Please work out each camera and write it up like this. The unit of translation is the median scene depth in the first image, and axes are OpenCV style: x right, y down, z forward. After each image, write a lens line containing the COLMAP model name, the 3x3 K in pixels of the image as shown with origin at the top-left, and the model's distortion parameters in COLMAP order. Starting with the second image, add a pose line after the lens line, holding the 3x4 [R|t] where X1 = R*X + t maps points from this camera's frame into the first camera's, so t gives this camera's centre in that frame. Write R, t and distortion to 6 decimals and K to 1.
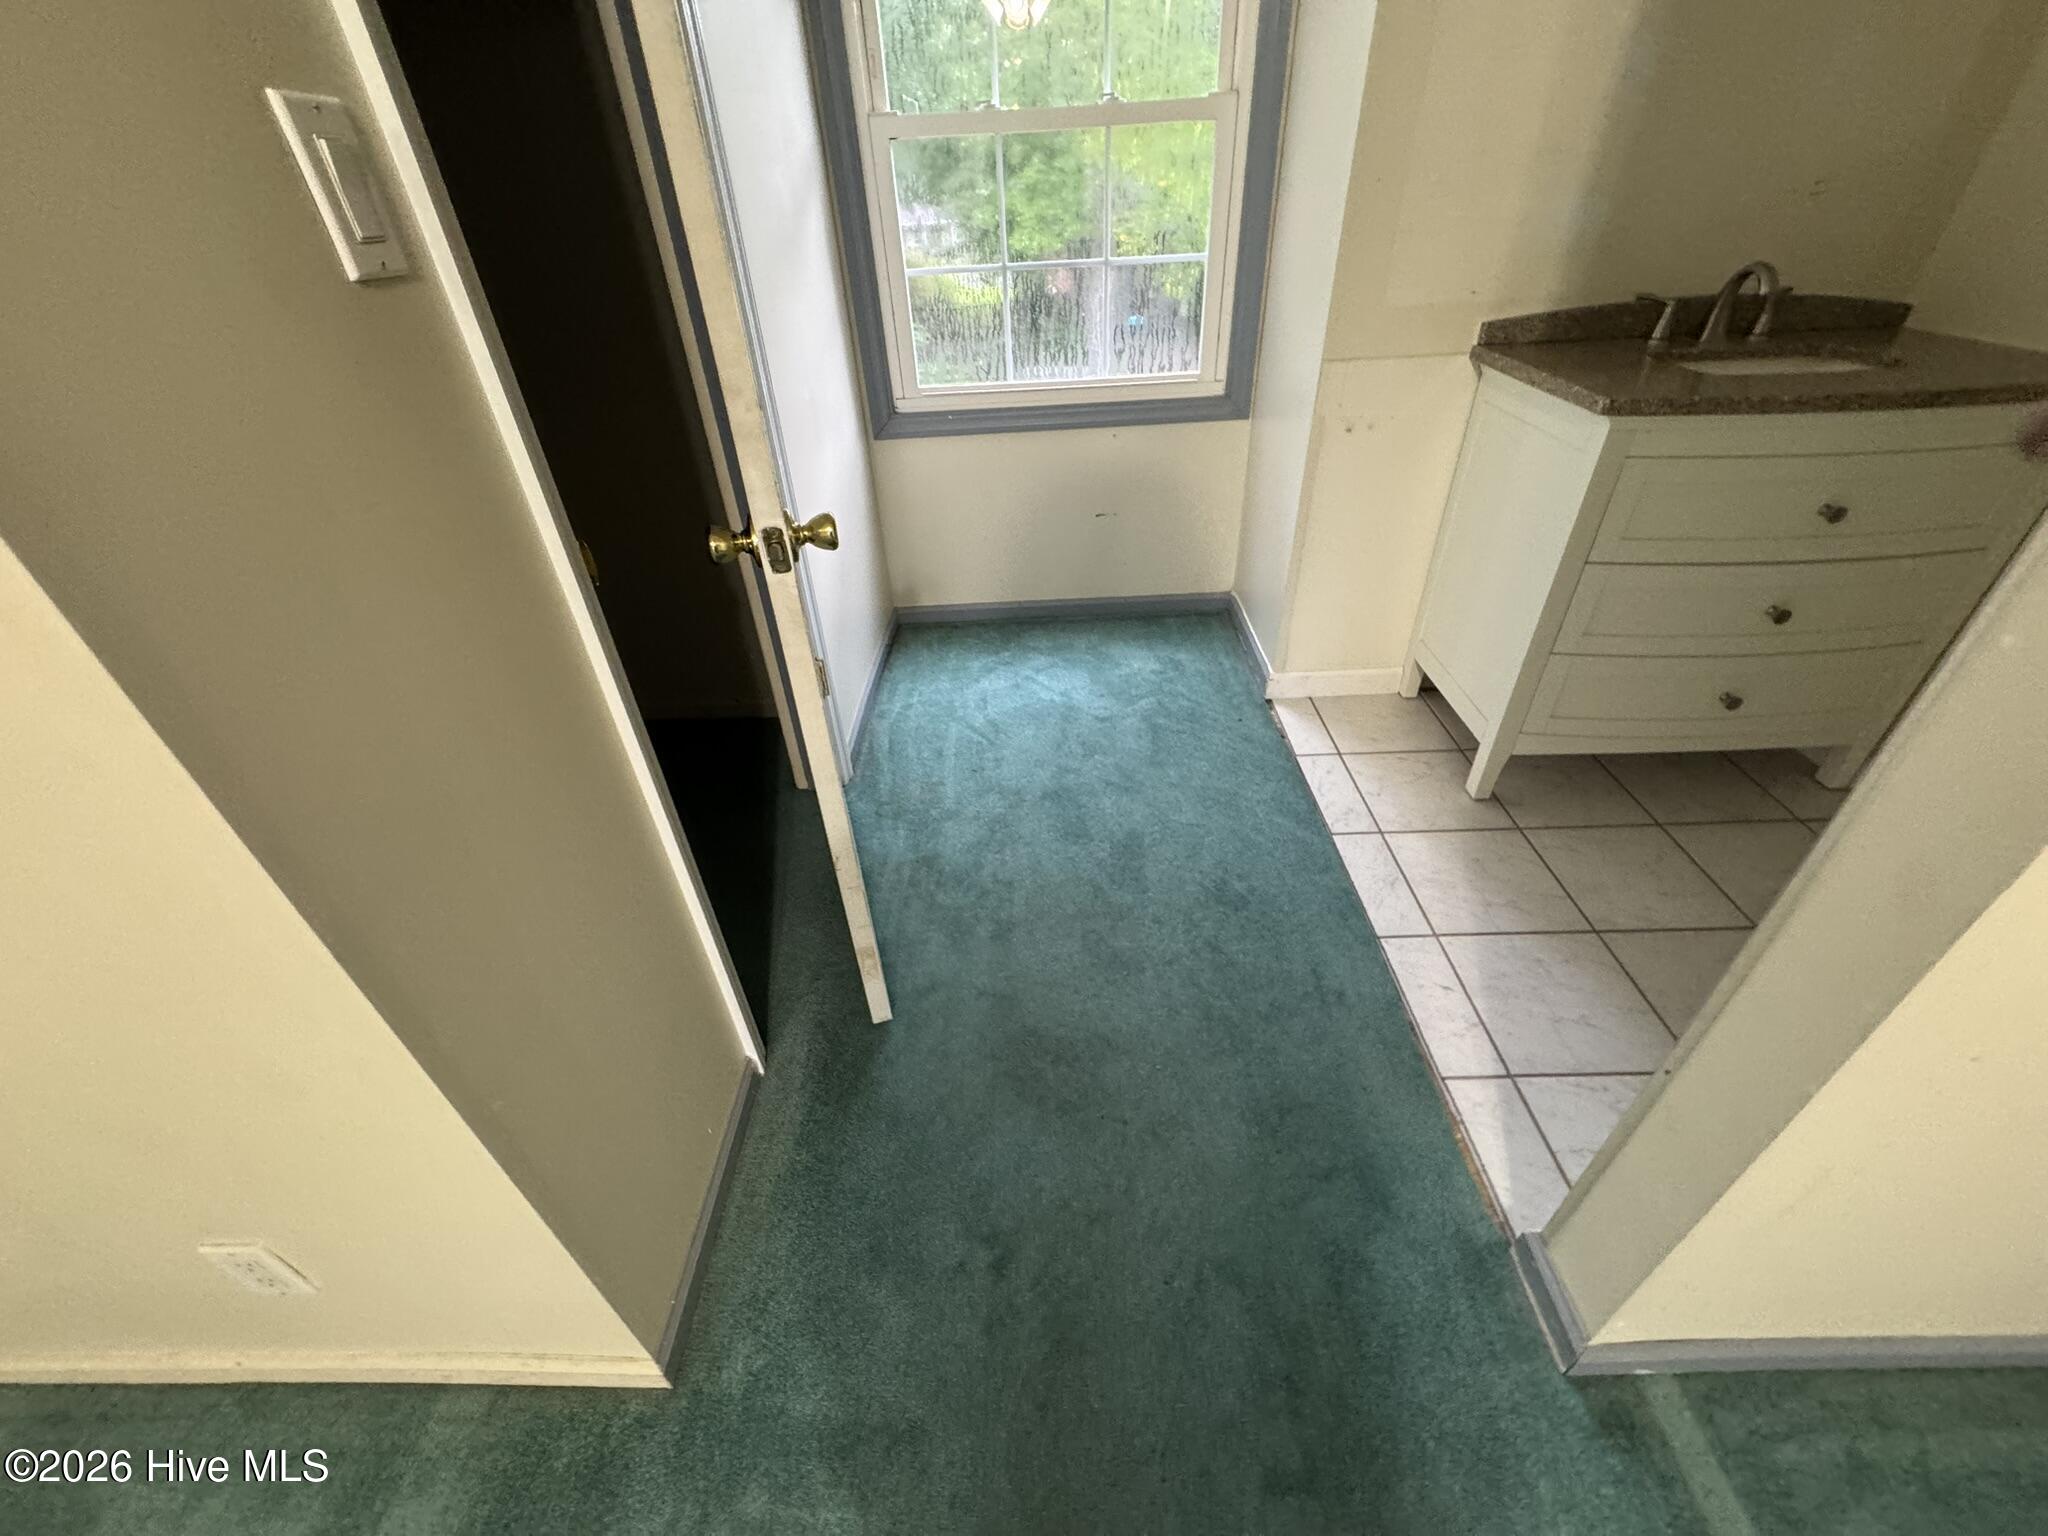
lens RADIAL K [[814.5, 0, 1028.0], [0, 814.5, 766.4], [0, 0, 1]] dist [-0.004433, 0.001300]
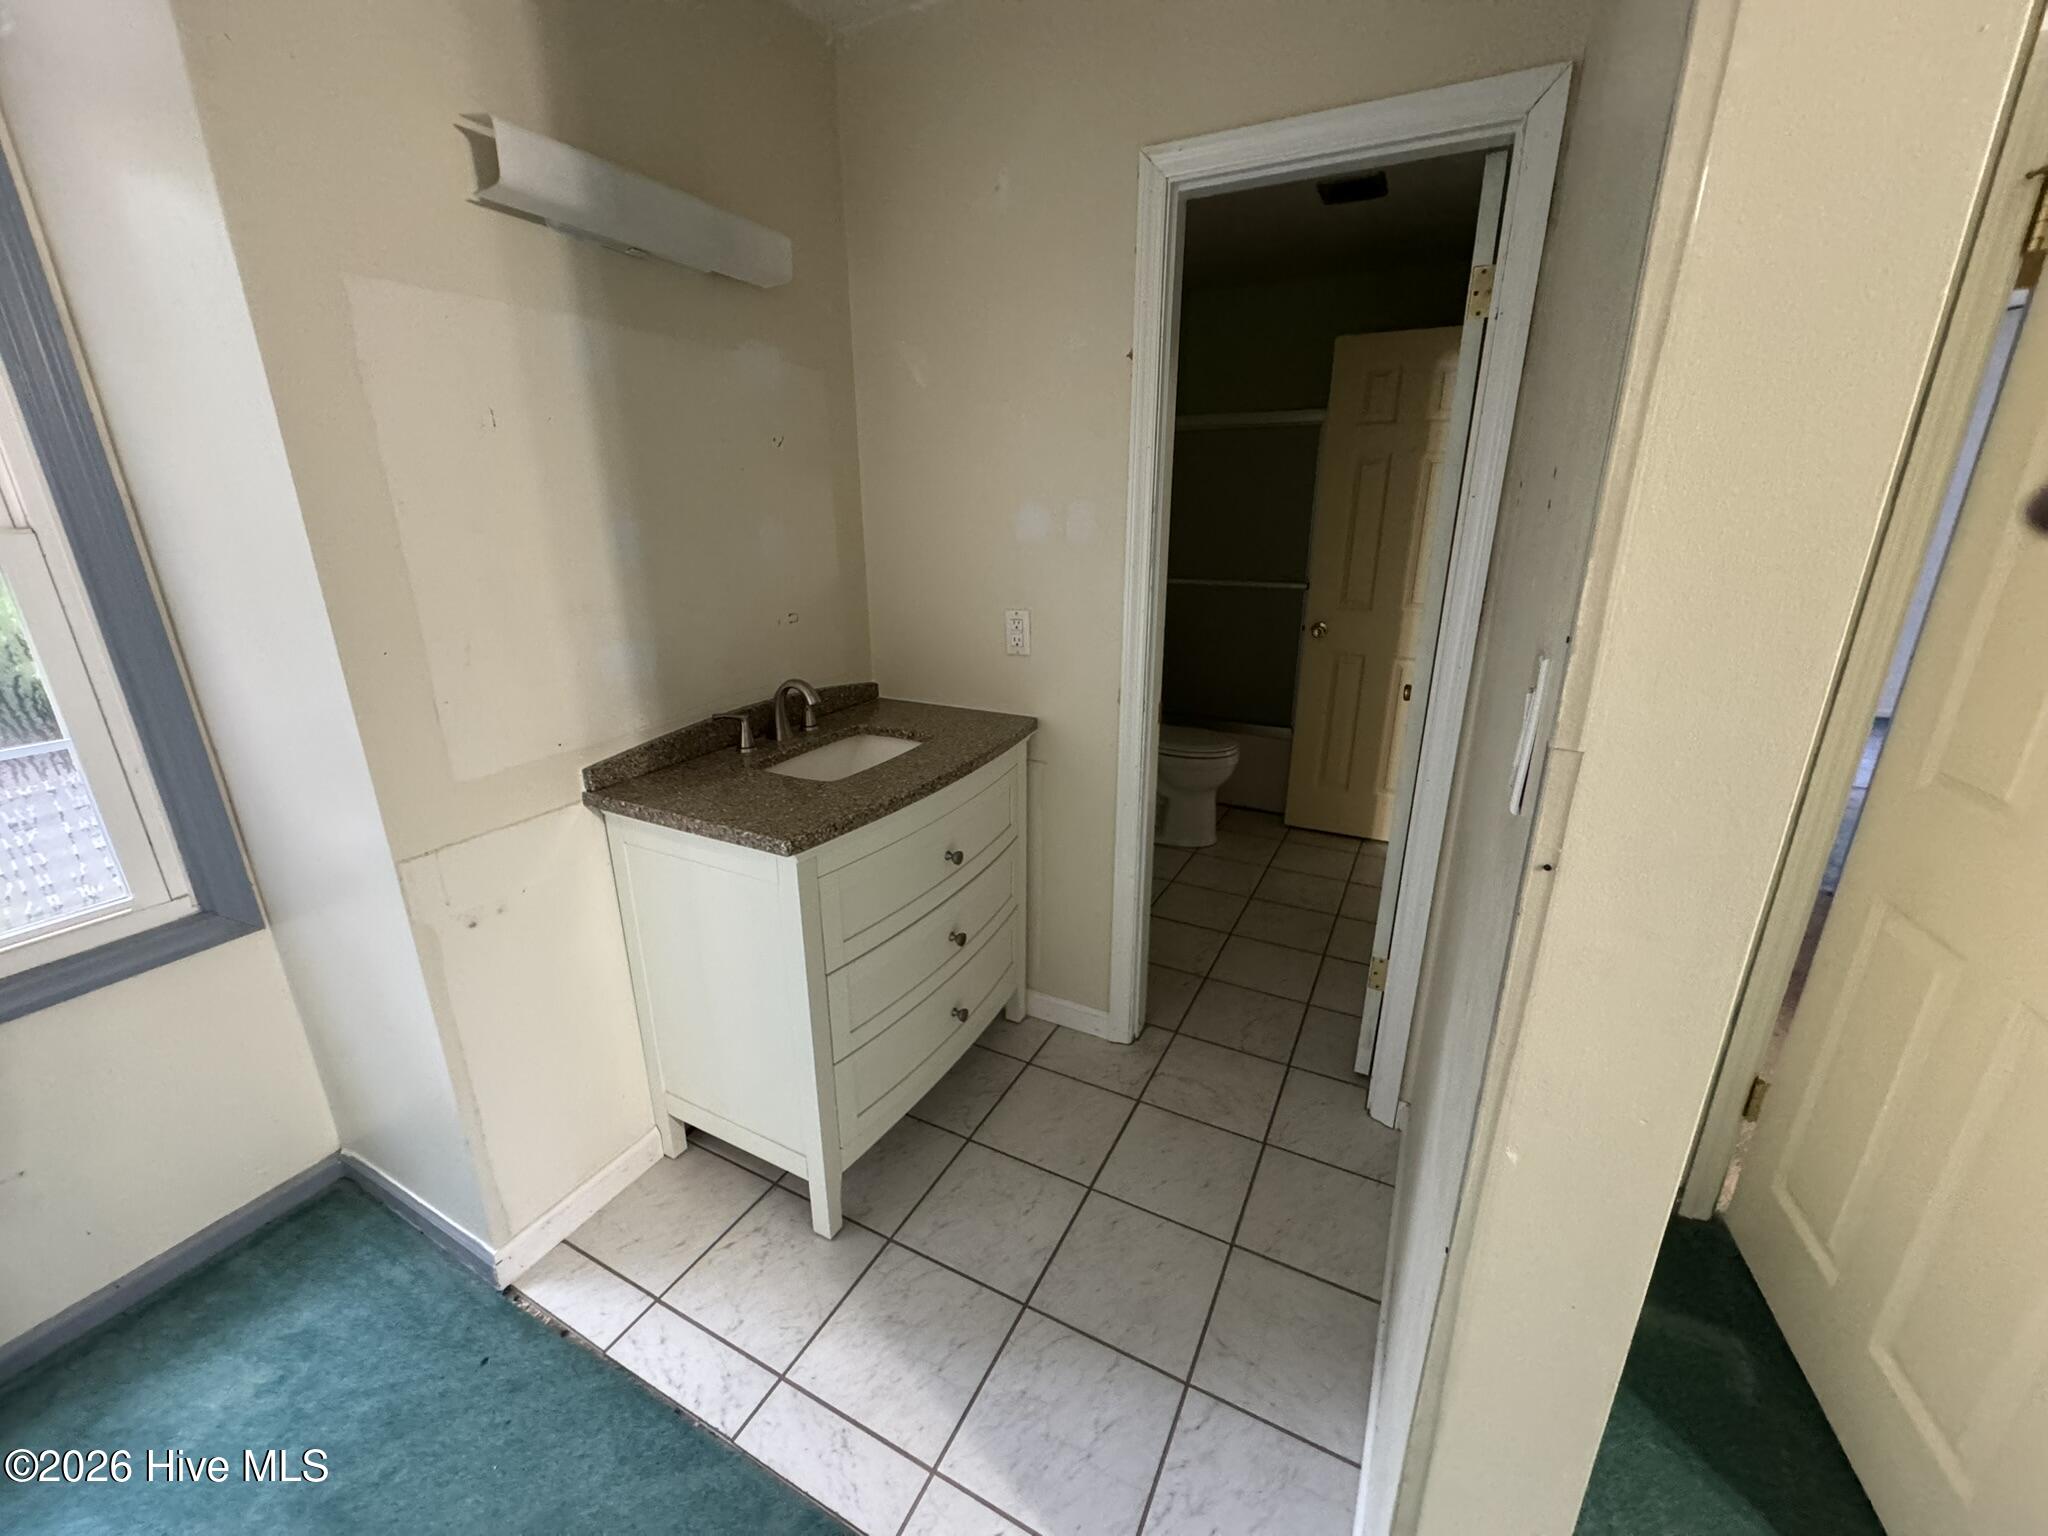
lens RADIAL K [[814.5, 0, 1023.4], [0, 814.5, 767.3], [0, 0, 1]] dist [-0.004433, 0.001300]
pose [[0.460527, -0.233096, 0.856493, 0.023633], [0.510909, 0.858655, -0.041026, -0.254194], [-0.725869, 0.456484, 0.514525, 0.188774]]
